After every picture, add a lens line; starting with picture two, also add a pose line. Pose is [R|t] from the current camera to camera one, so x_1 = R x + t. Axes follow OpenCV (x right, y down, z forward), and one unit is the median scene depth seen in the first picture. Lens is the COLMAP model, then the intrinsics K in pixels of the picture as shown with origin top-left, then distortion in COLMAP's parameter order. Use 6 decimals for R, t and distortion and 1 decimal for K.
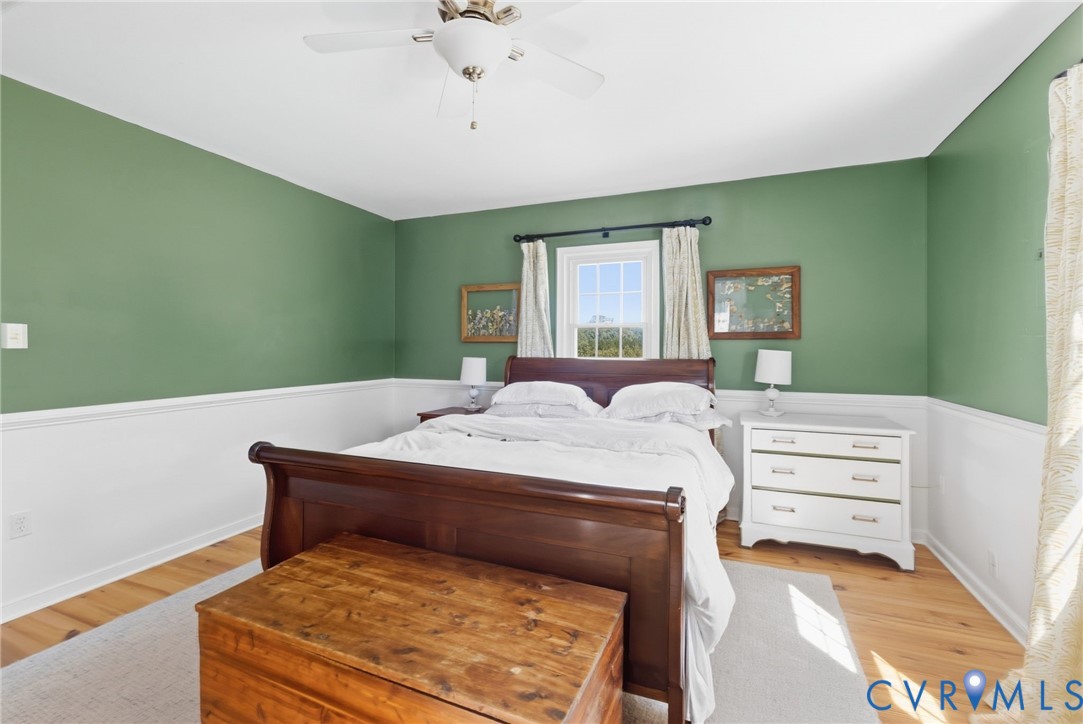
lens RADIAL K [[482.1, 0, 533.9], [0, 482.1, 351.5], [0, 0, 1]] dist [0.003344, 0.000311]
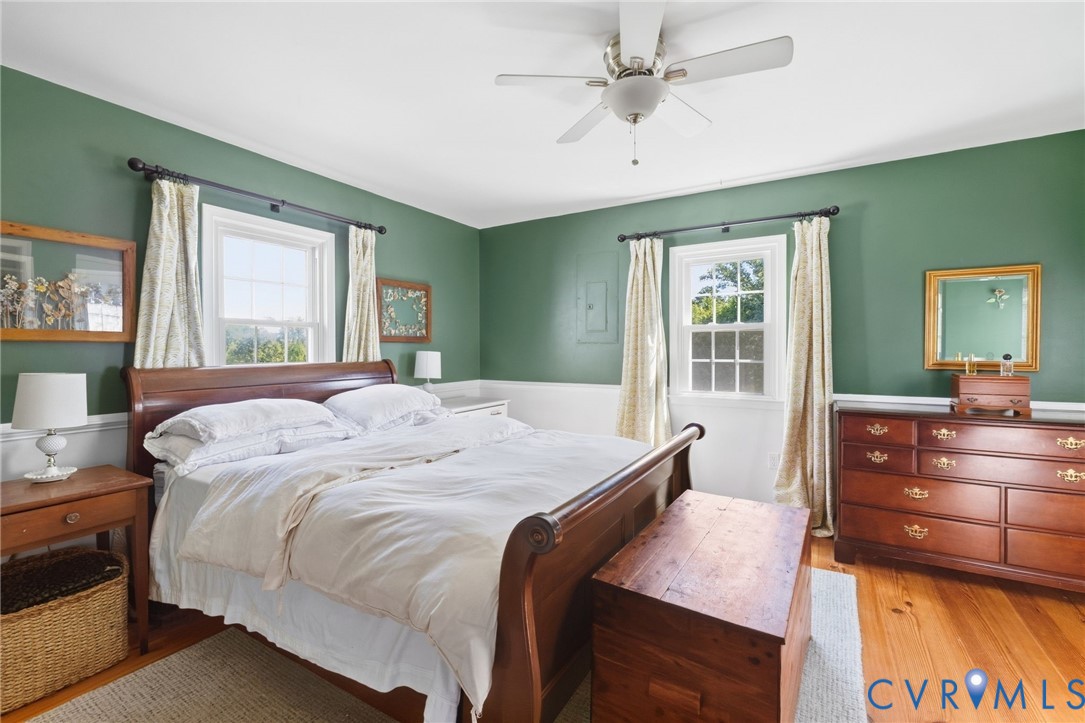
lens RADIAL K [[483.0, 0, 534.9], [0, 483.0, 351.0], [0, 0, 1]] dist [0.003344, 0.000311]
pose [[0.152848, -0.009012, 0.988209, -0.660244], [0.009599, 0.999925, 0.007634, -0.010708], [-0.988203, 0.008319, 0.152923, 0.519089]]
